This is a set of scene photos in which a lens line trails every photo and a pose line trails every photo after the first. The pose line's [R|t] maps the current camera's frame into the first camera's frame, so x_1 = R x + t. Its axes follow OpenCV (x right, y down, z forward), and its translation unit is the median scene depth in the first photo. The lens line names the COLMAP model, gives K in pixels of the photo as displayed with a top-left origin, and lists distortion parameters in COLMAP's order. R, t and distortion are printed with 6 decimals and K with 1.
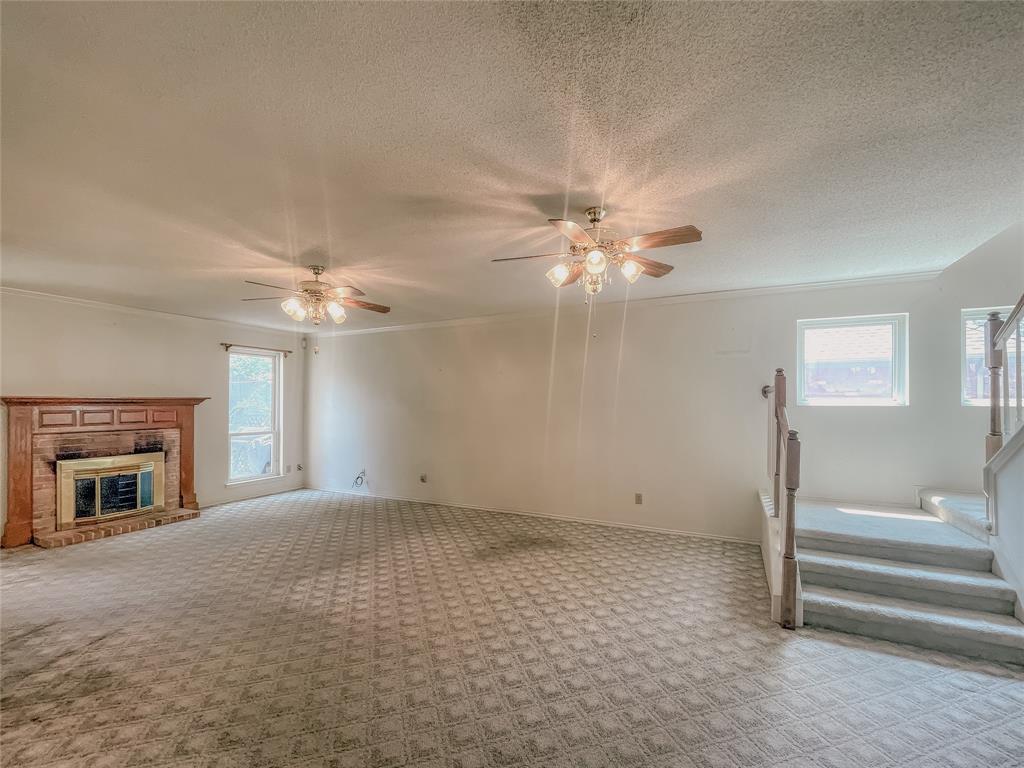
lens RADIAL K [[451.3, 0, 519.9], [0, 451.3, 390.7], [0, 0, 1]] dist [0.007975, 0.000385]
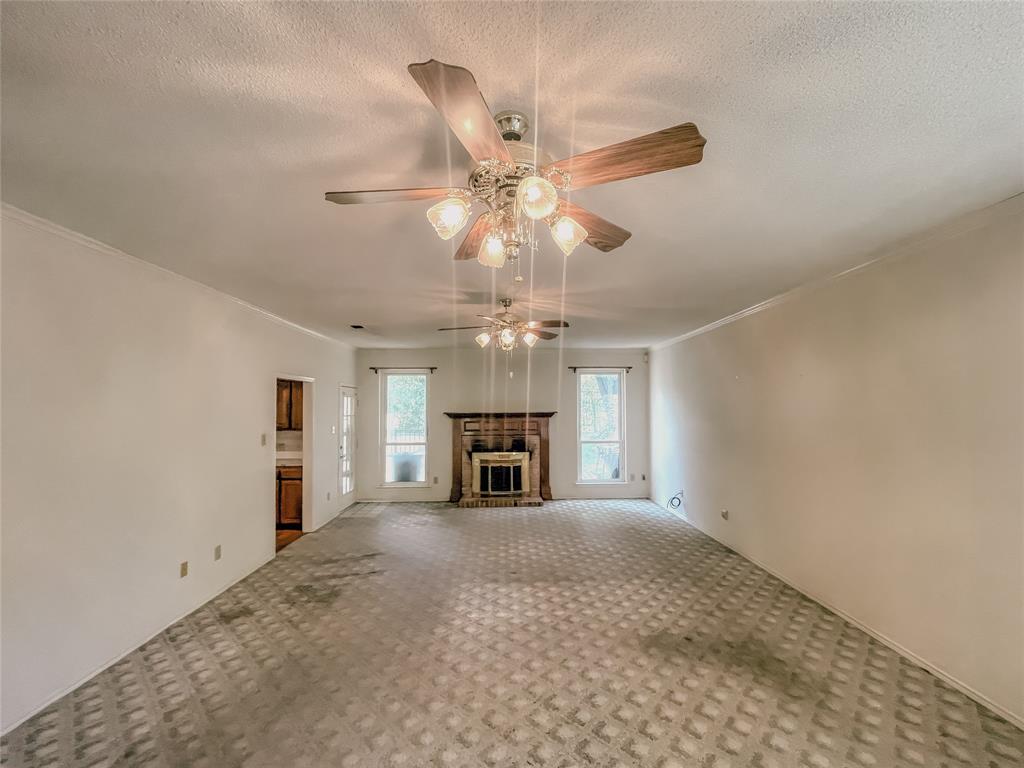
lens RADIAL K [[424.7, 0, 506.9], [0, 424.7, 394.5], [0, 0, 1]] dist [-0.000706, 0.001224]
pose [[0.474071, -0.026936, -0.880075, 0.352782], [0.028250, 0.999483, -0.015374, -0.022618], [0.880033, -0.017574, 0.474587, 0.406766]]
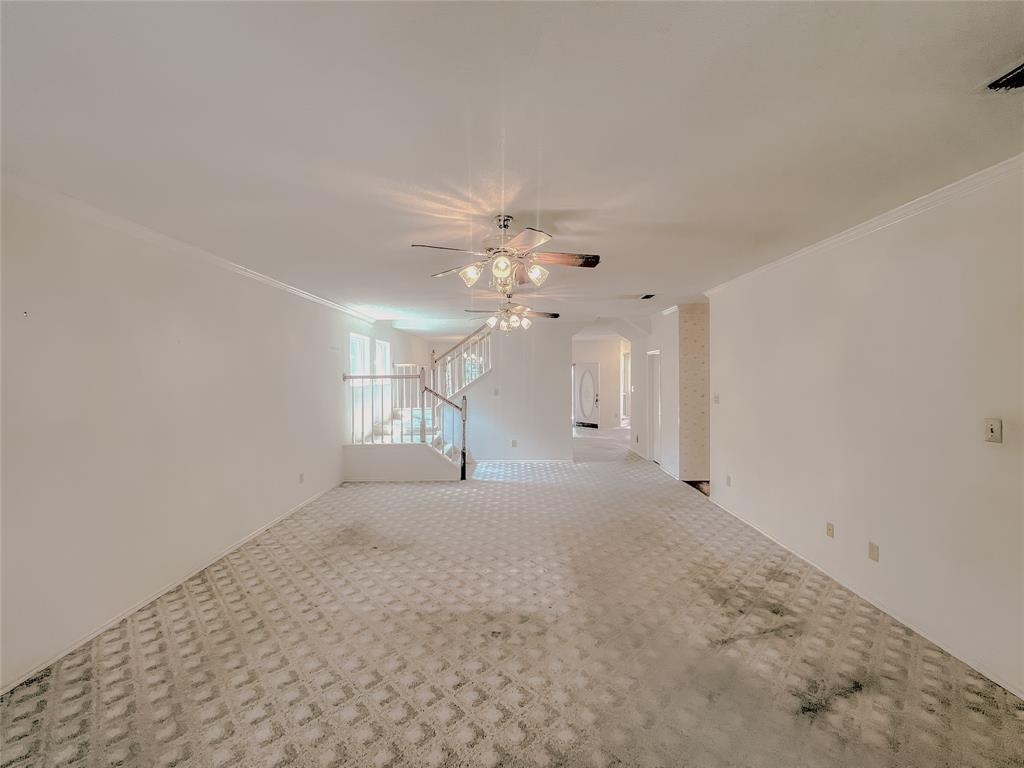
lens RADIAL K [[424.7, 0, 503.8], [0, 424.7, 380.1], [0, 0, 1]] dist [-0.000706, 0.001224]
pose [[-0.440402, -0.006814, 0.897775, -0.858805], [-0.016377, 0.999866, -0.000445, -0.000593], [-0.897651, -0.014899, -0.440454, 1.035558]]
